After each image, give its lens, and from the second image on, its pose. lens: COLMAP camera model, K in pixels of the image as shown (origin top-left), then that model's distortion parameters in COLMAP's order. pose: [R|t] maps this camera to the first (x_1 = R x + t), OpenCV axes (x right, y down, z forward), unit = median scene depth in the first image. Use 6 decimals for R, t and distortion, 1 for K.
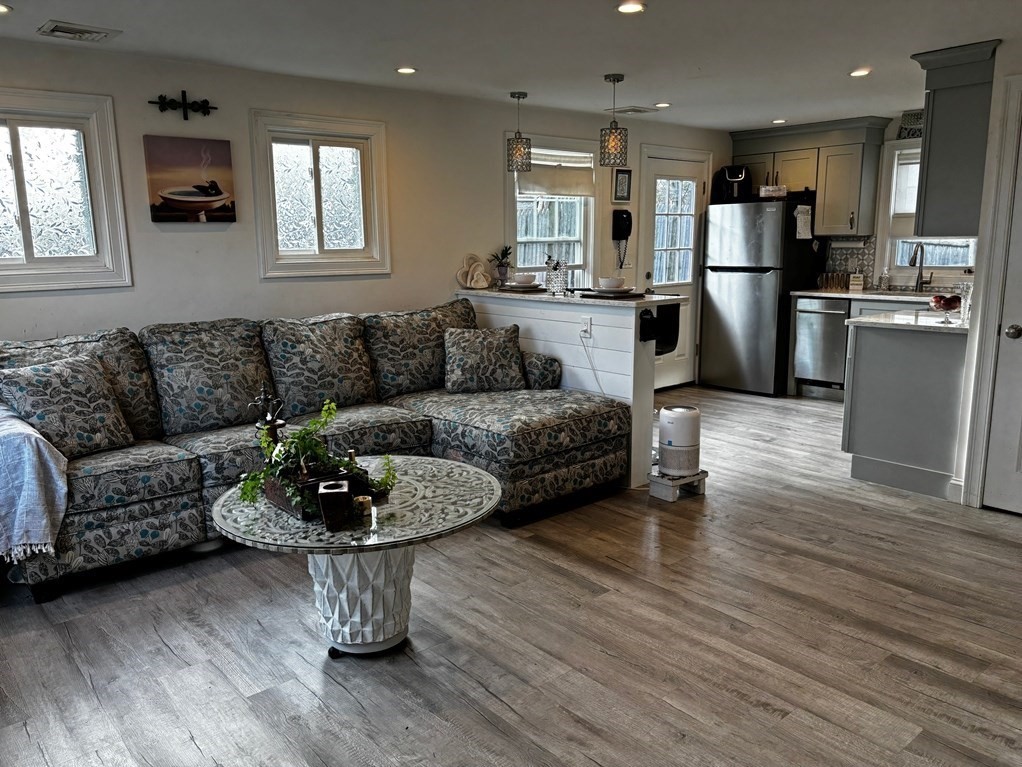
lens RADIAL K [[777.7, 0, 509.2], [0, 777.7, 389.9], [0, 0, 1]] dist [0.063862, -0.073886]
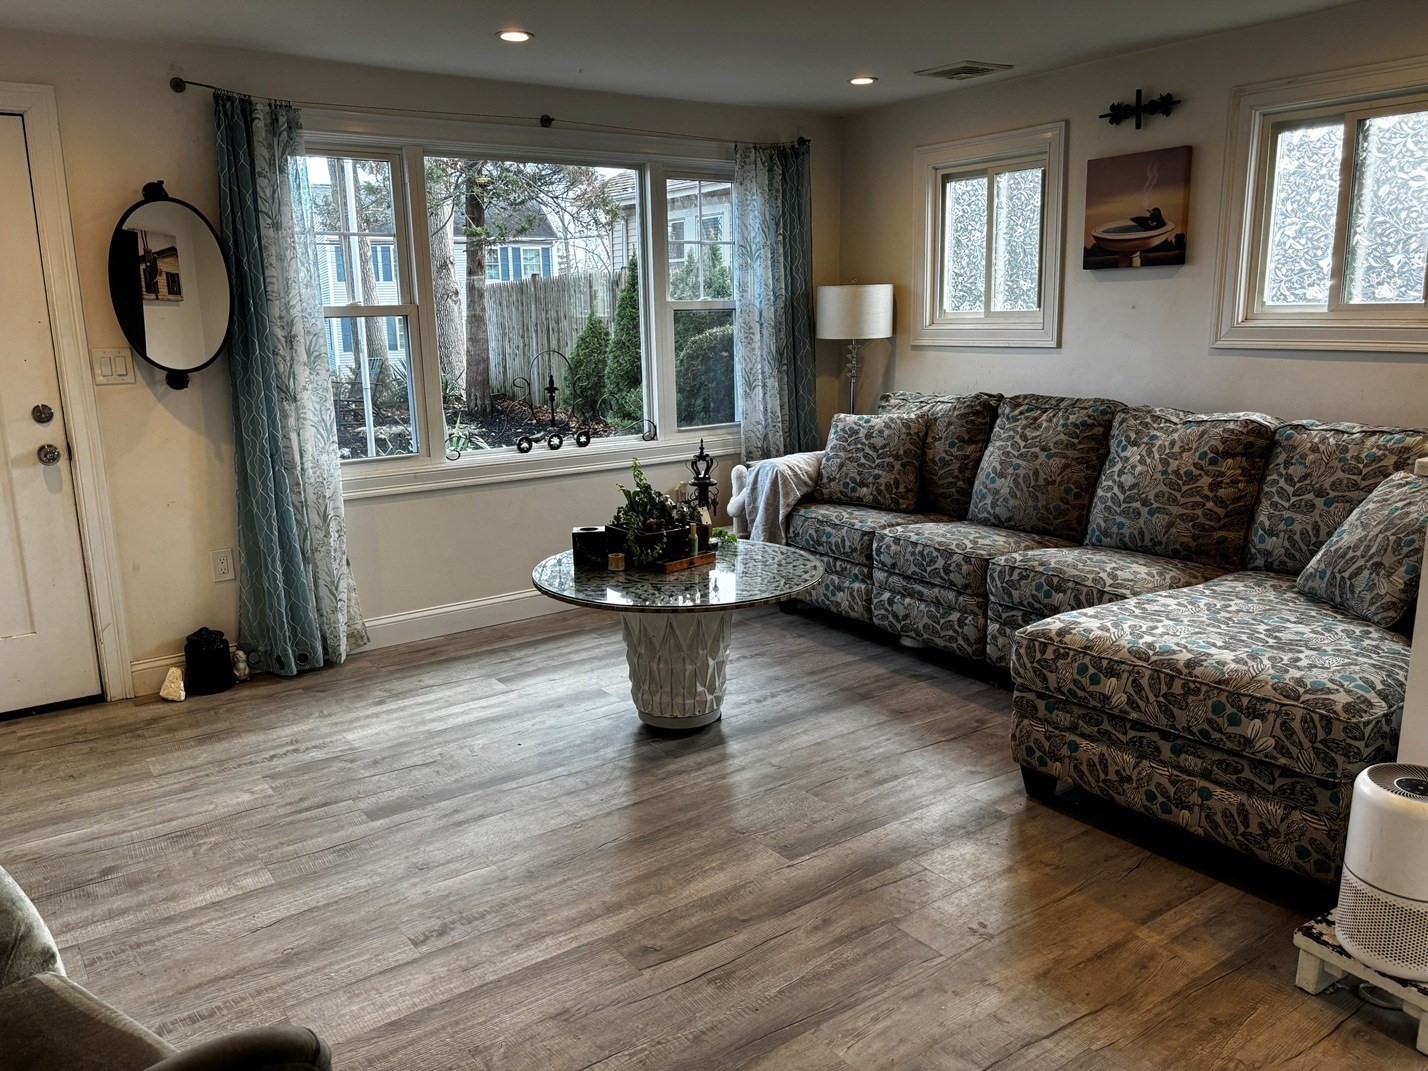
lens RADIAL K [[1086.6, 0, 704.9], [0, 1086.6, 539.6], [0, 0, 1]] dist [0.063862, -0.073886]
pose [[-0.085804, 0.223465, -0.970928, 0.736025], [-0.172366, 0.956498, 0.235377, -0.147664], [0.981289, 0.187551, -0.043553, 0.726030]]
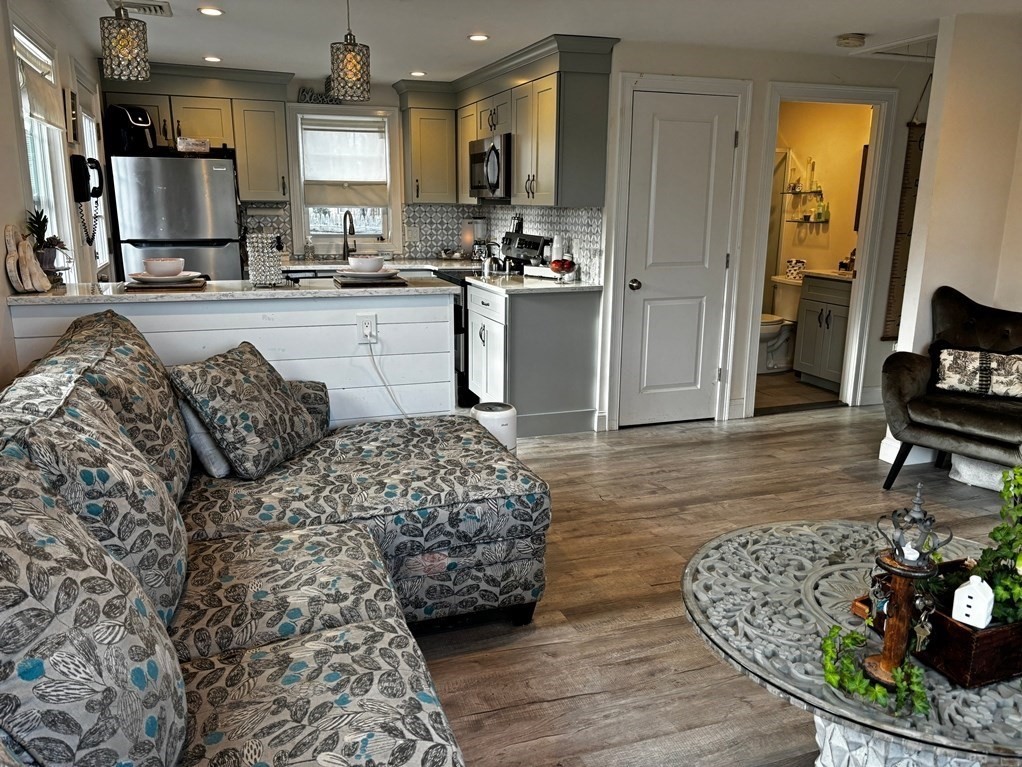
lens RADIAL K [[777.7, 0, 508.9], [0, 777.7, 386.0], [0, 0, 1]] dist [0.063862, -0.073886]
pose [[0.358745, -0.199743, 0.911814, -0.570546], [0.166624, 0.974851, 0.147995, -0.127586], [-0.918444, 0.098837, 0.383004, 0.693644]]
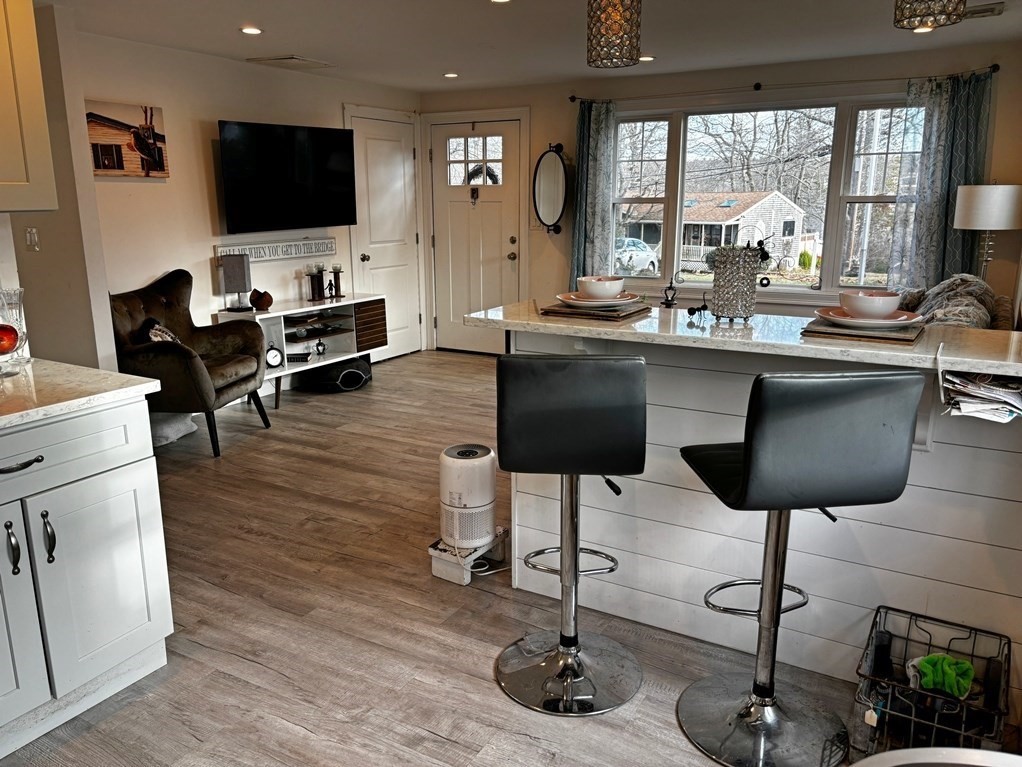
lens RADIAL K [[777.7, 0, 510.7], [0, 777.7, 382.8], [0, 0, 1]] dist [0.063862, -0.073886]
pose [[-0.942874, 0.090378, -0.320657, 0.423038], [-0.051441, 0.911461, 0.408157, -0.335646], [0.329155, 0.401335, -0.854744, 1.669976]]
